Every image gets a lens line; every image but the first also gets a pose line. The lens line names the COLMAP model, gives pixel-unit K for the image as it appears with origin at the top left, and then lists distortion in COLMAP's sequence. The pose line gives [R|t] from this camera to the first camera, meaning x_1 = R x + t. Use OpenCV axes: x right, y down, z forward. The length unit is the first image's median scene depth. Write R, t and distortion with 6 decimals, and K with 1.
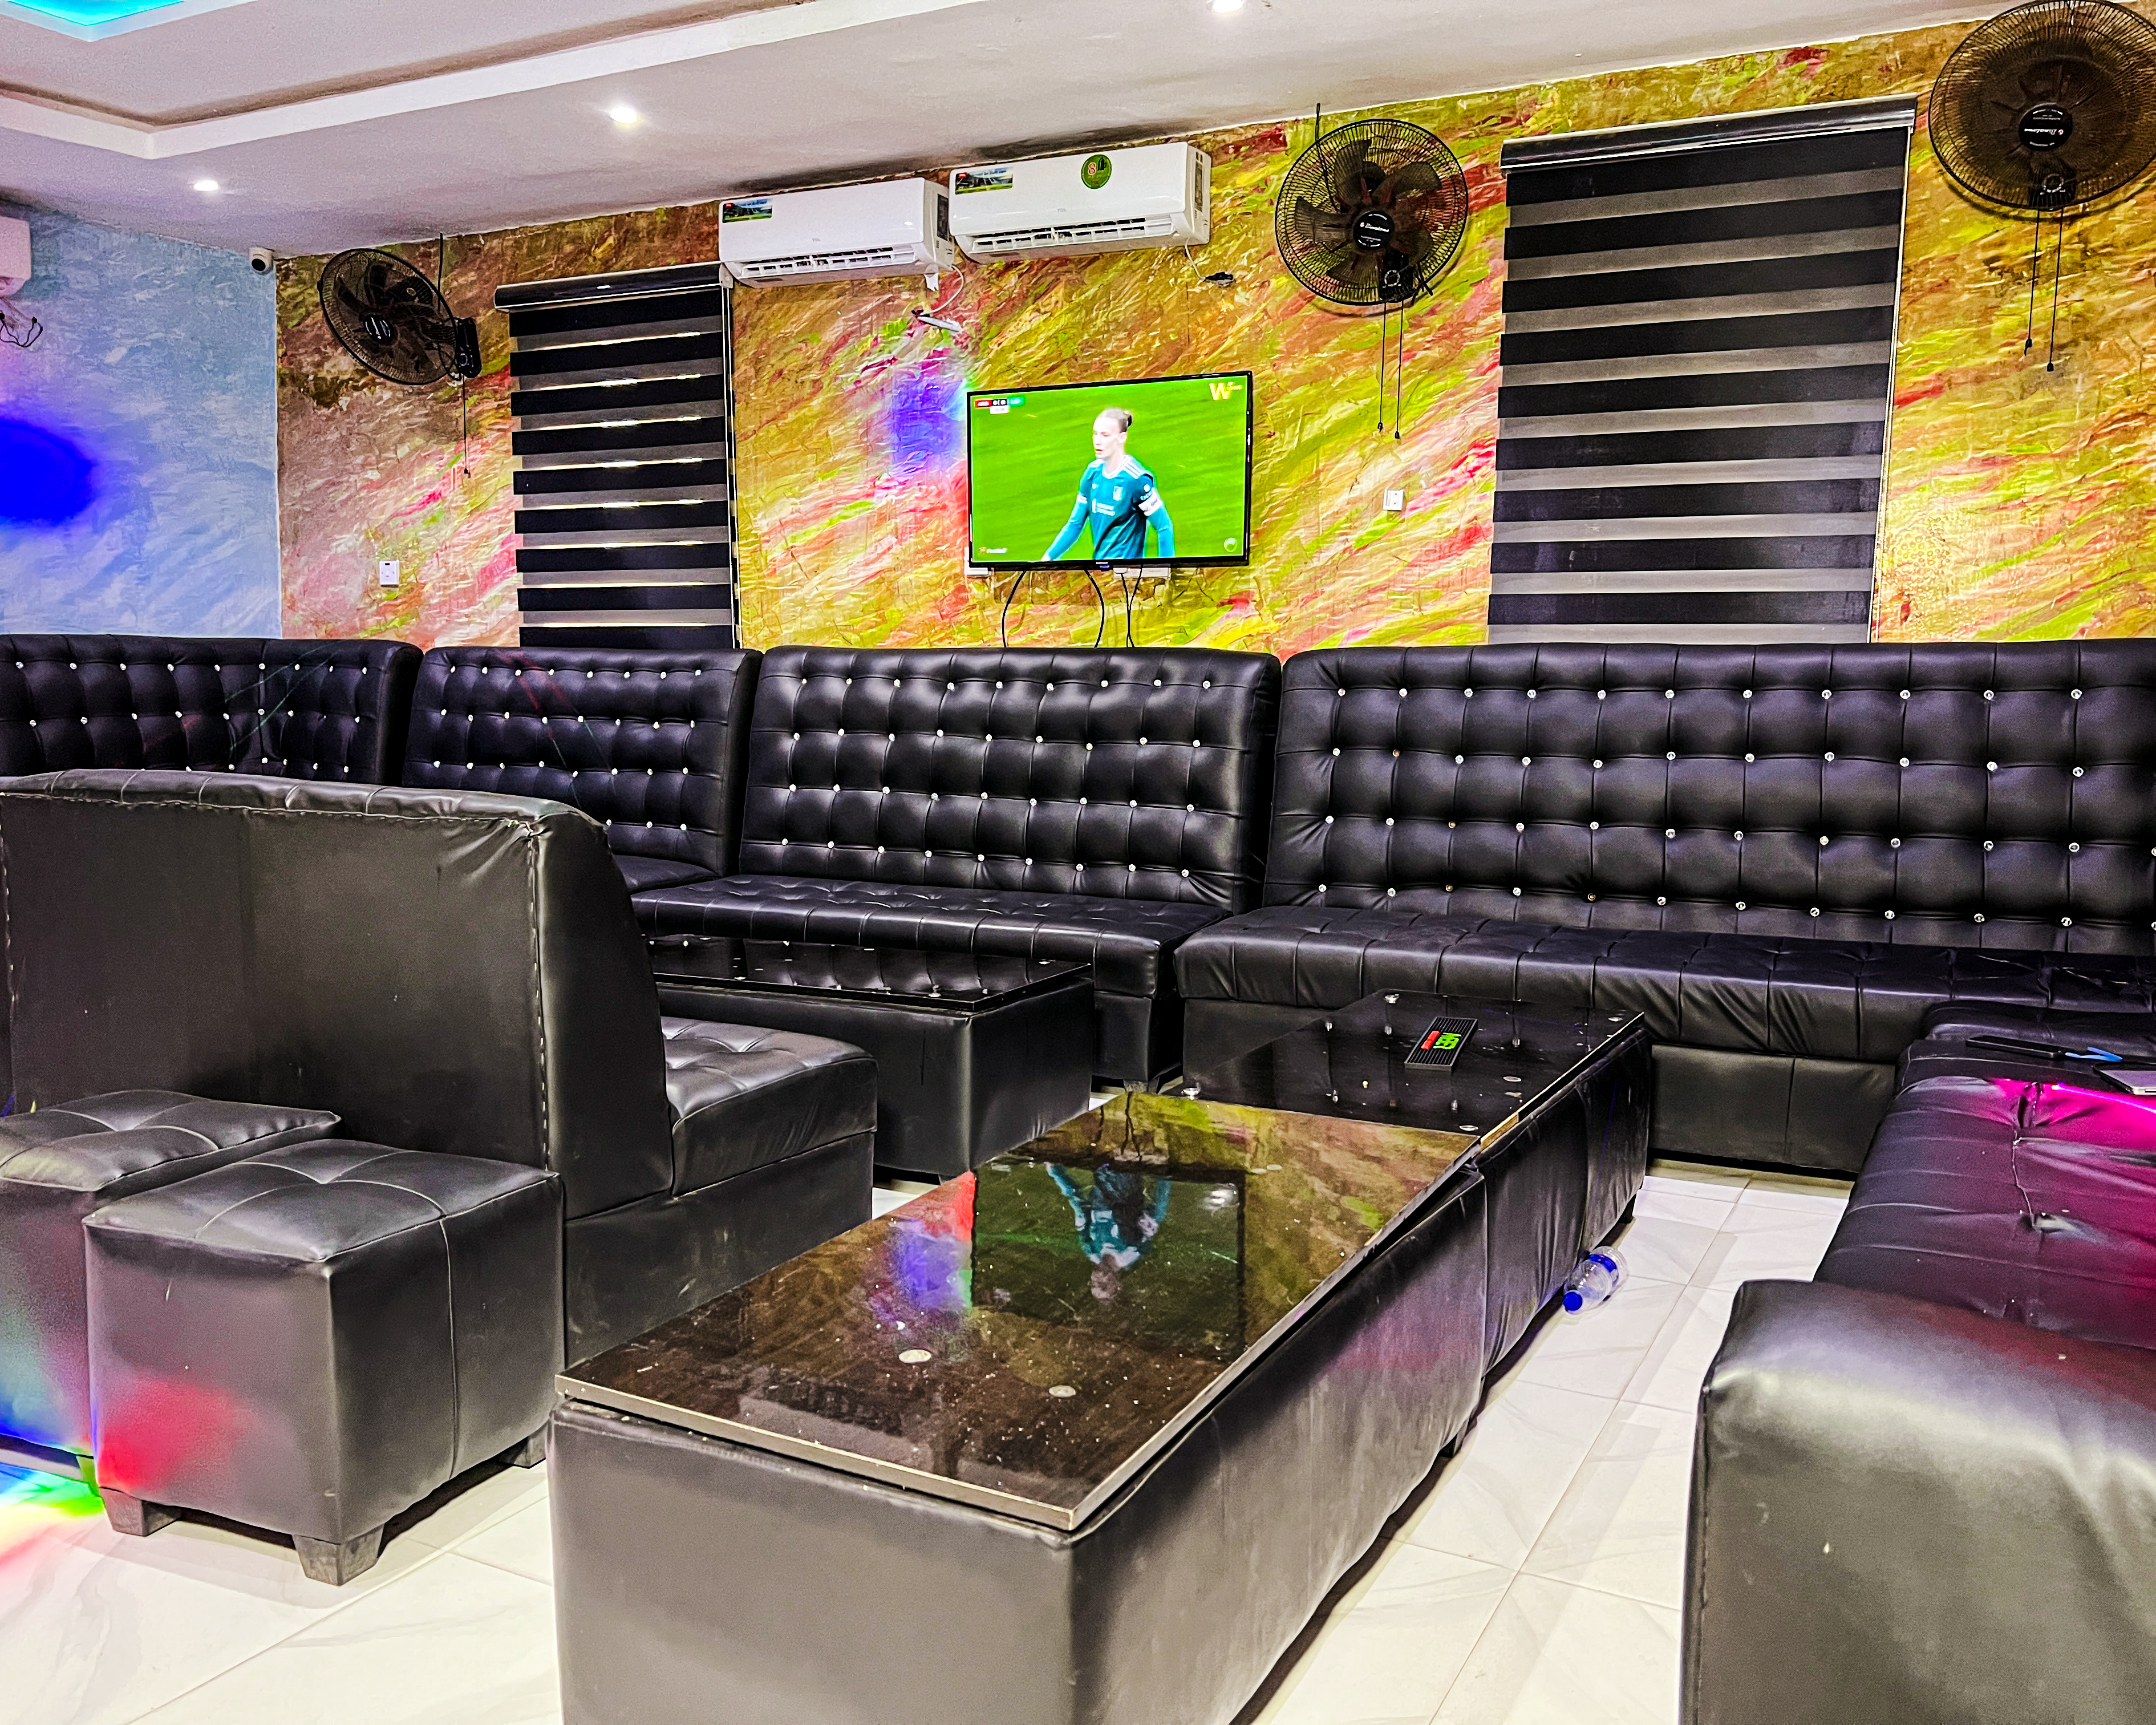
lens RADIAL K [[1779.7, 0, 1078.0], [0, 1779.7, 862.5], [0, 0, 1]] dist [0.057352, -0.059217]
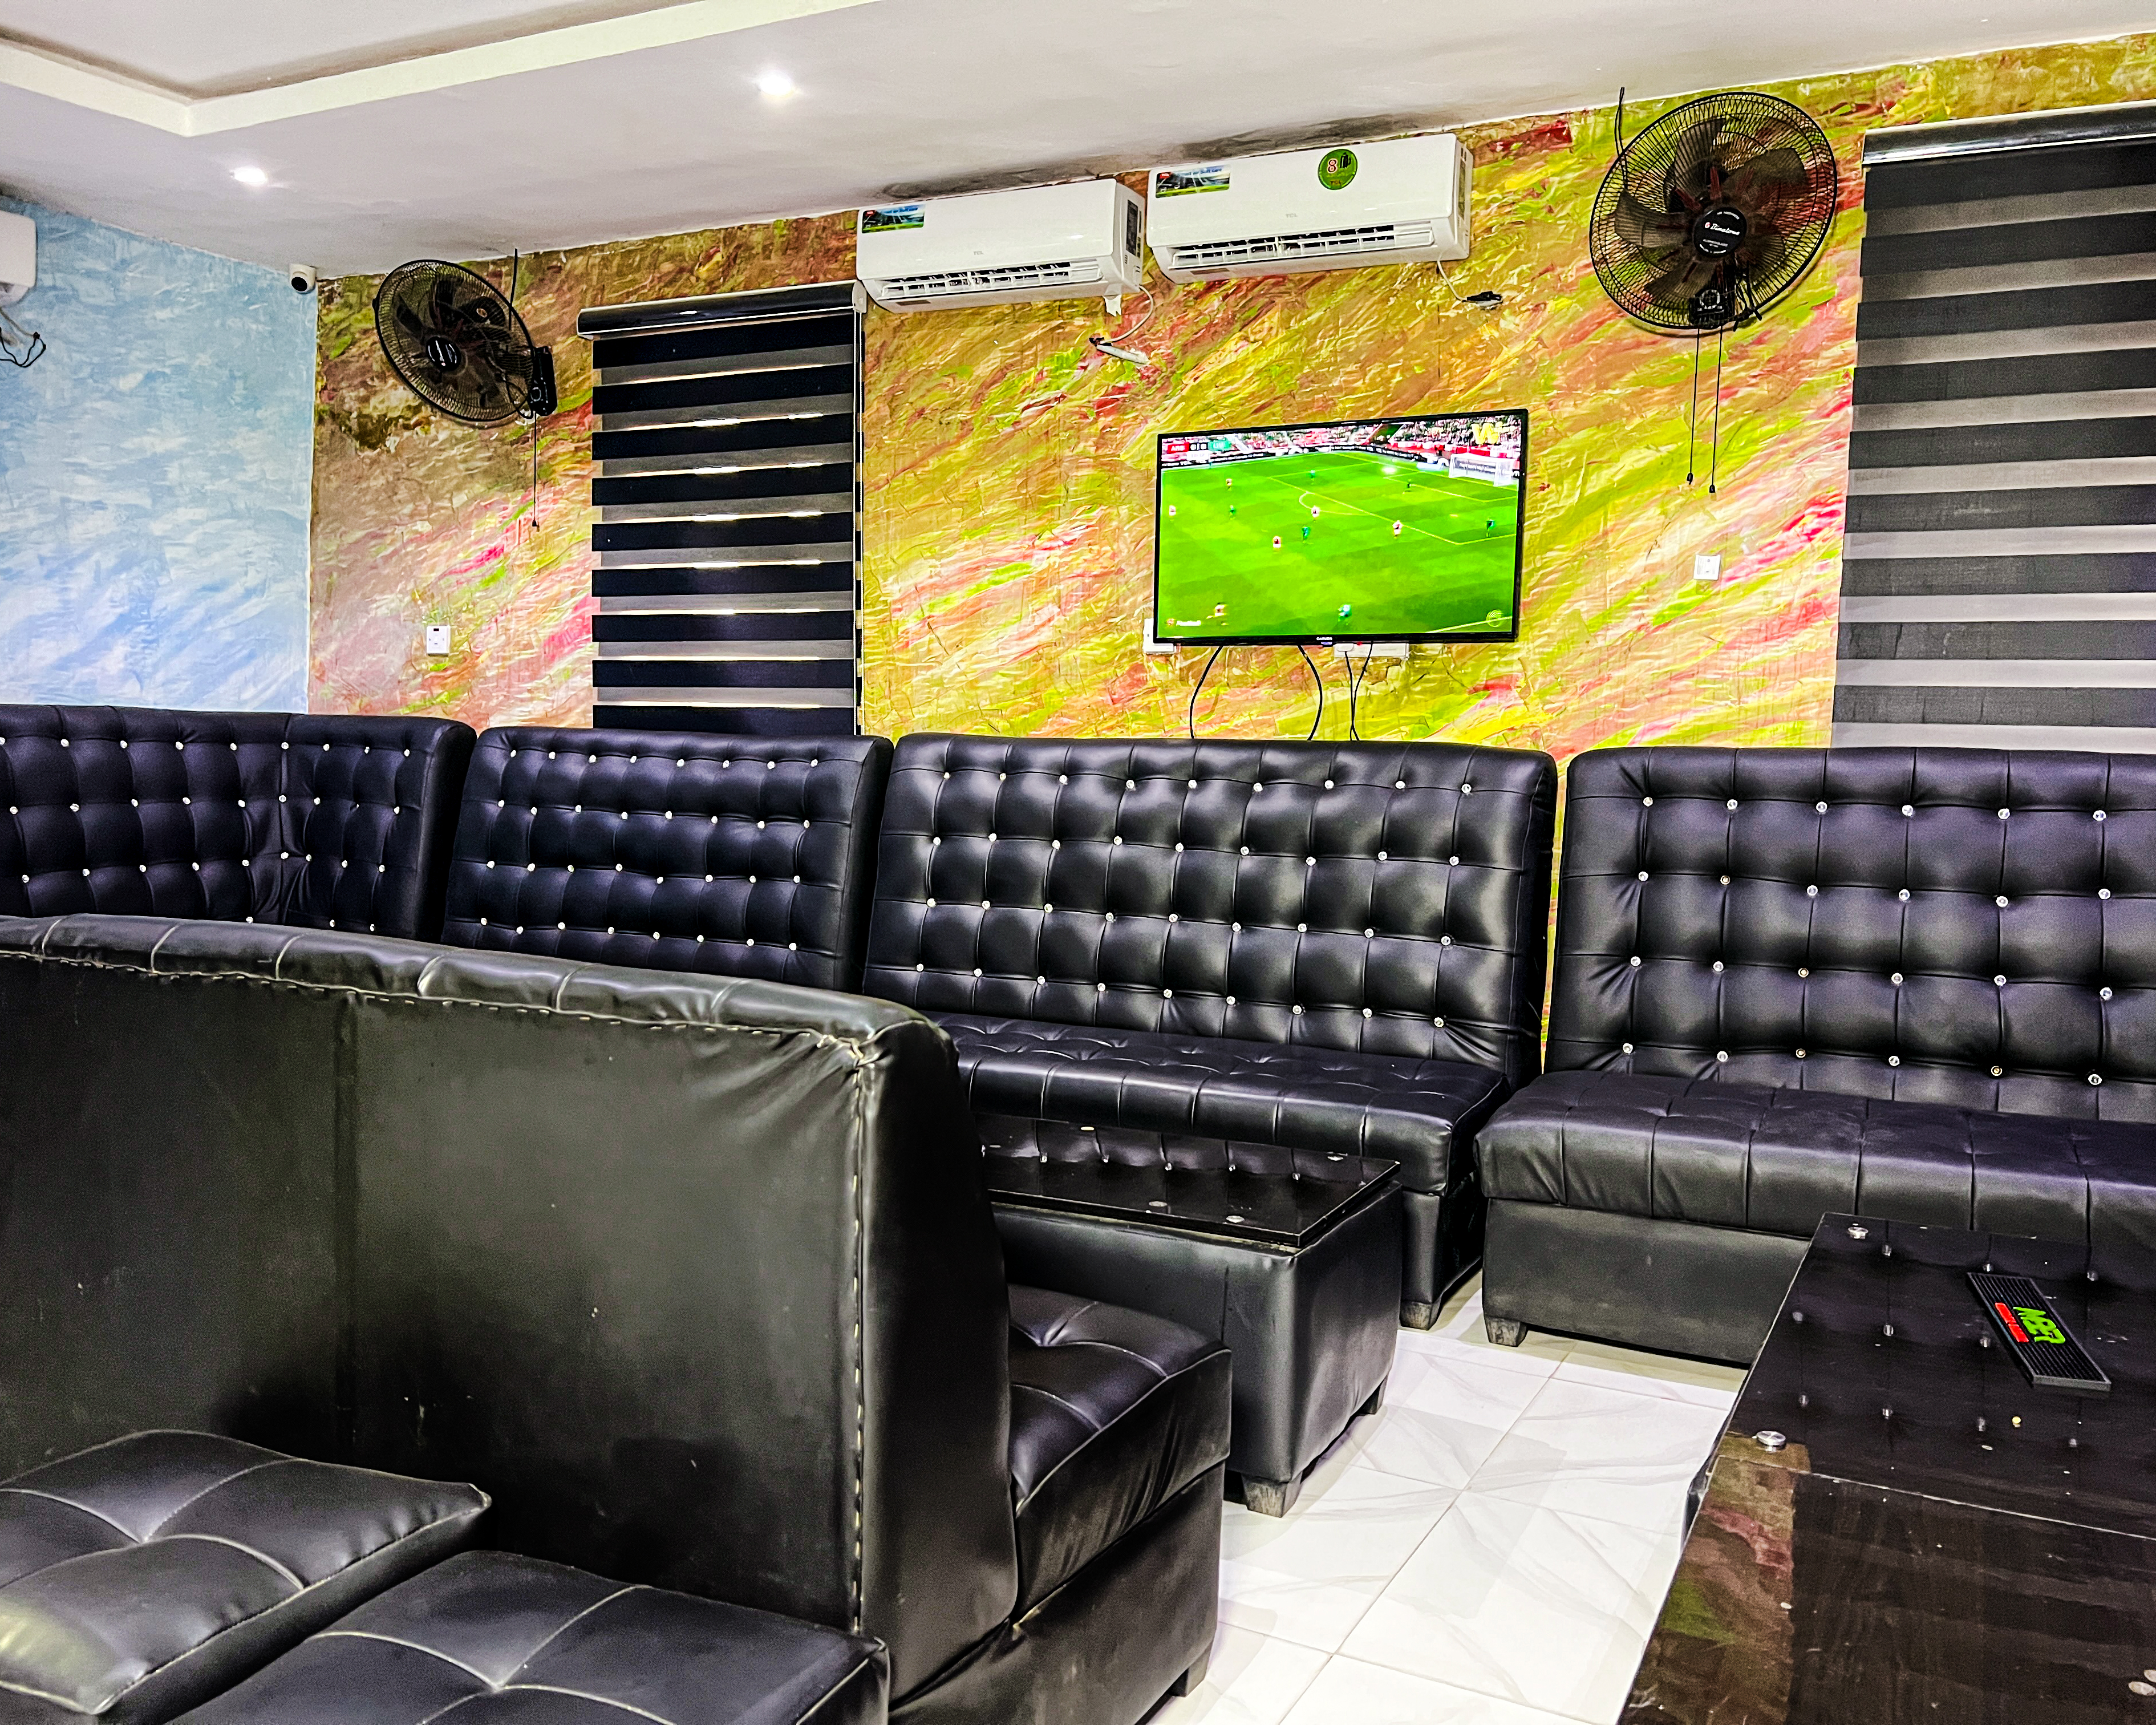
lens RADIAL K [[1779.7, 0, 1078.0], [0, 1779.7, 862.5], [0, 0, 1]] dist [0.057352, -0.059217]
pose [[0.999810, 0.016255, 0.010716, -0.101667], [-0.015736, 0.998777, -0.046865, -0.023300], [-0.011464, 0.046688, 0.998844, 0.171992]]
